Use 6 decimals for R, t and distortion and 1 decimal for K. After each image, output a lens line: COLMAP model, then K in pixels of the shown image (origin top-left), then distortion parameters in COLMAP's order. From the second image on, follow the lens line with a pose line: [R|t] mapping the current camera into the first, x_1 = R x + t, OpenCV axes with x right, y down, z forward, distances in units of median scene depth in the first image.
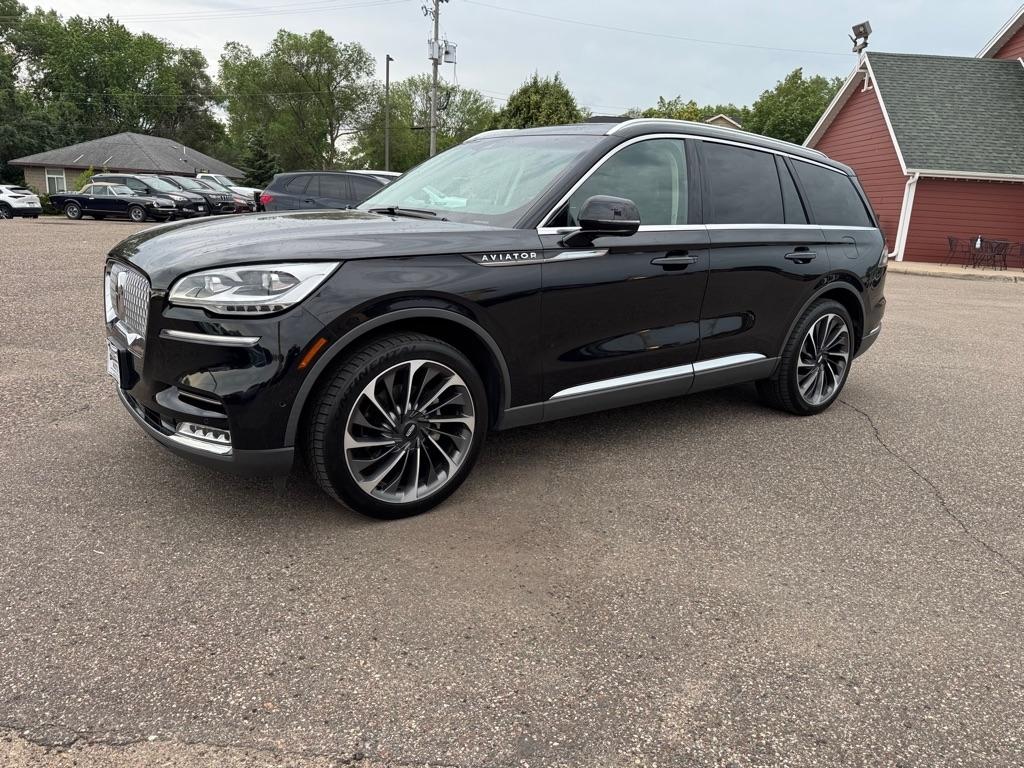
lens RADIAL K [[740.1, 0, 512.0], [0, 740.1, 384.0], [0, 0, 1]] dist [0.041692, -0.039354]
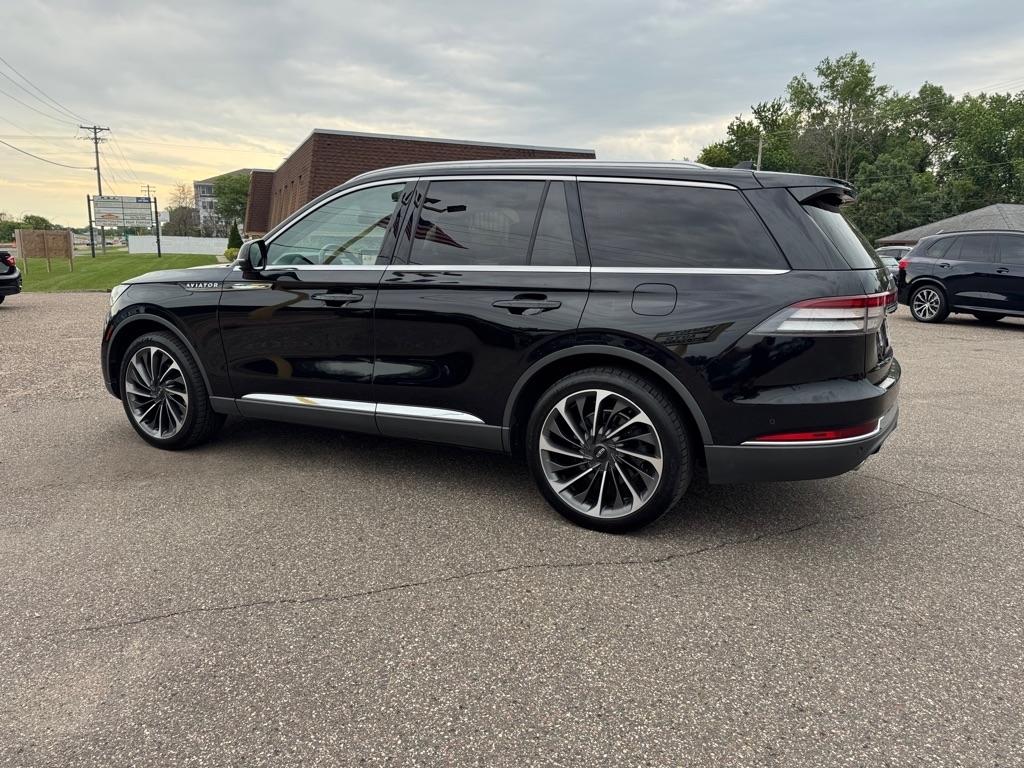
lens RADIAL K [[738.8, 0, 511.6], [0, 738.8, 378.0], [0, 0, 1]] dist [0.038785, -0.041118]
pose [[0.422395, 0.115293, -0.899050, 0.232065], [-0.209441, 0.977450, 0.026947, -0.024110], [0.881883, 0.176915, 0.437017, 0.139415]]
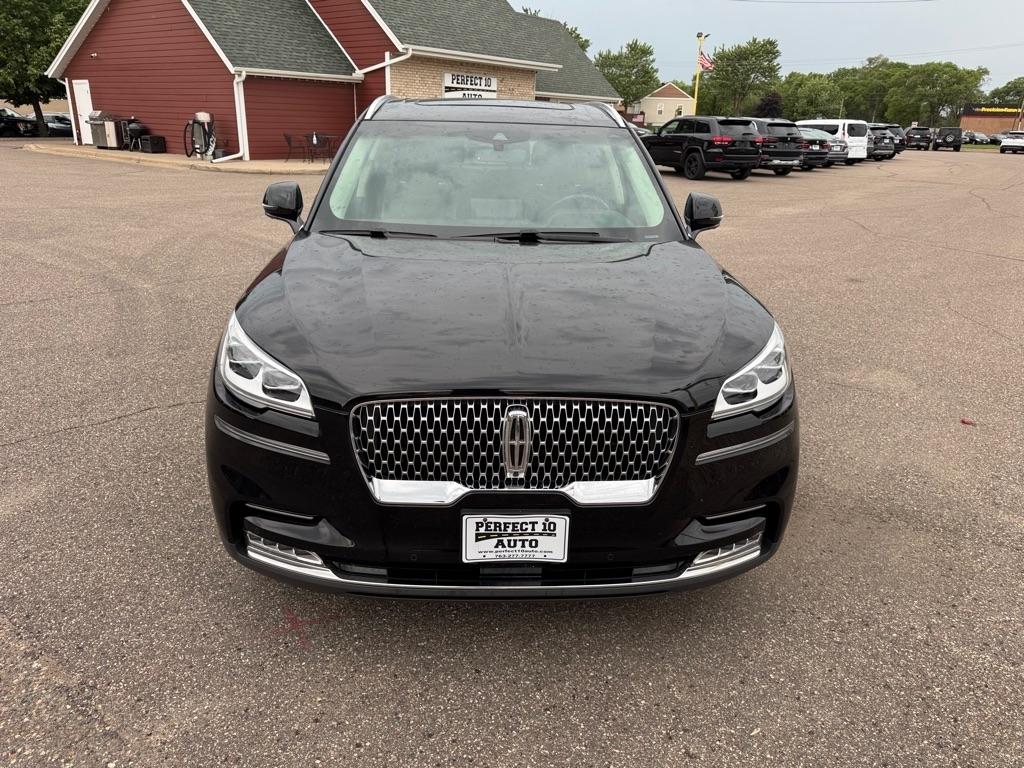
lens RADIAL K [[740.1, 0, 512.0], [0, 740.1, 384.0], [0, 0, 1]] dist [0.041692, -0.039354]
pose [[0.567267, -0.319980, 0.758828, -0.154034], [0.204247, 0.947305, 0.246770, -0.050889], [-0.797804, 0.015004, 0.602731, 0.090041]]
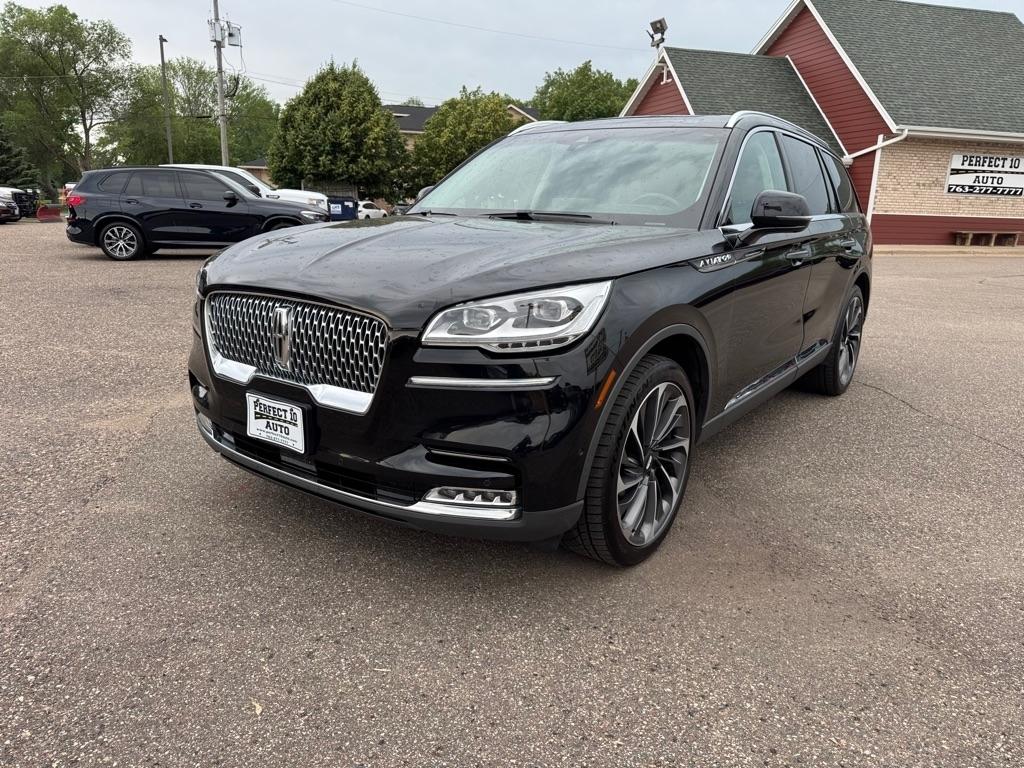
lens RADIAL K [[740.1, 0, 512.0], [0, 740.1, 384.0], [0, 0, 1]] dist [0.041692, -0.039354]
pose [[0.957450, -0.099236, 0.271003, -0.076831], [0.095606, 0.995064, 0.026600, -0.010223], [-0.272304, 0.000442, 0.962211, 0.025868]]
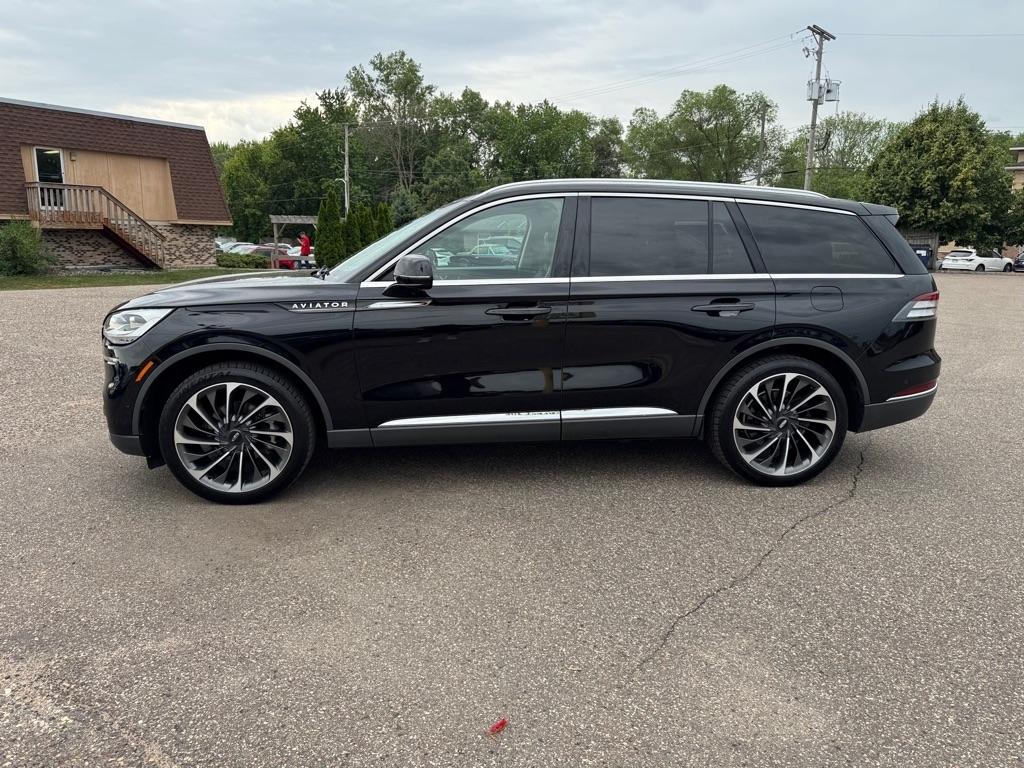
lens RADIAL K [[740.1, 0, 512.0], [0, 740.1, 384.0], [0, 0, 1]] dist [0.041692, -0.039354]
pose [[0.853012, 0.063455, -0.518019, 0.137632], [-0.095164, 0.994852, -0.034841, -0.004311], [0.513141, 0.079017, 0.854659, 0.017379]]
